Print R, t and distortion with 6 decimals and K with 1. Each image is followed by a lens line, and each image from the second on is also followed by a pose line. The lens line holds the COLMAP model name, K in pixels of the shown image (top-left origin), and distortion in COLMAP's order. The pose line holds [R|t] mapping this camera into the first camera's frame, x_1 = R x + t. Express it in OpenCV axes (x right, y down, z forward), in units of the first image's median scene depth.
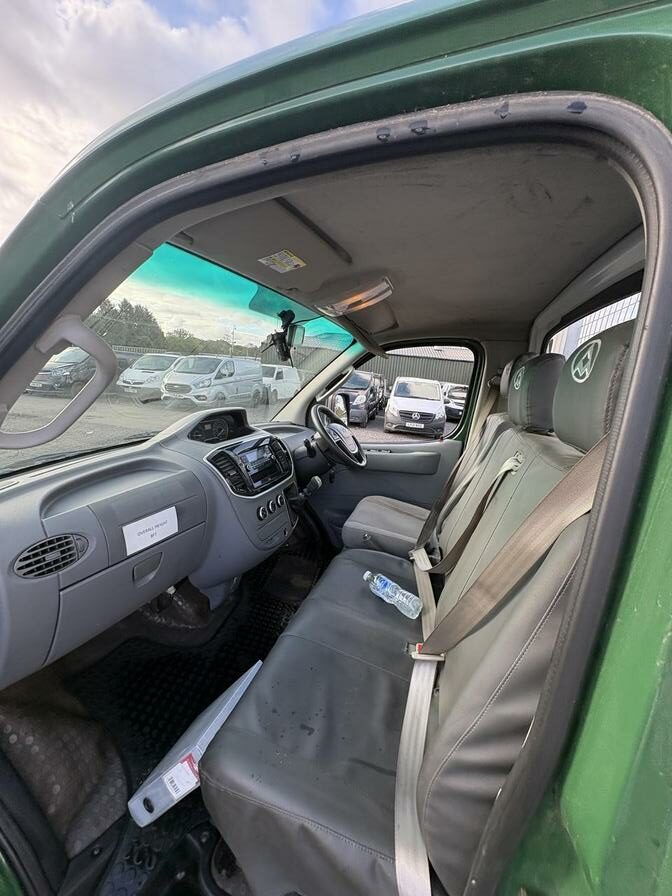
lens RADIAL K [[359.1, 0, 336.0], [0, 359.1, 448.0], [0, 0, 1]] dist [0.000893, -0.000032]
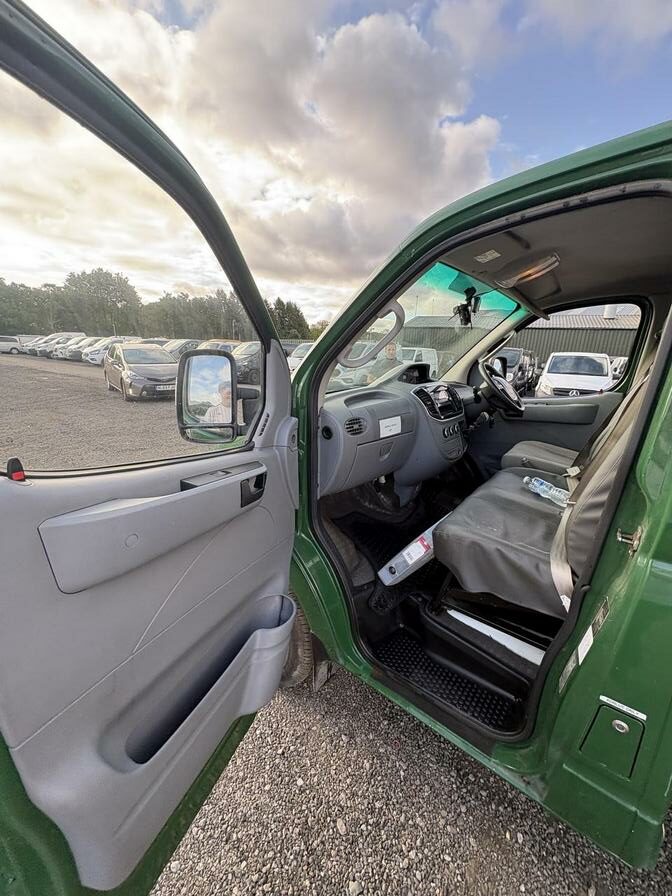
lens RADIAL K [[359.1, 0, 336.0], [0, 359.1, 448.0], [0, 0, 1]] dist [0.000893, -0.000032]
pose [[0.934854, 0.039885, -0.352784, -0.104873], [-0.026022, 0.998695, 0.043954, 0.184971], [0.354076, -0.031911, 0.934672, -0.490033]]
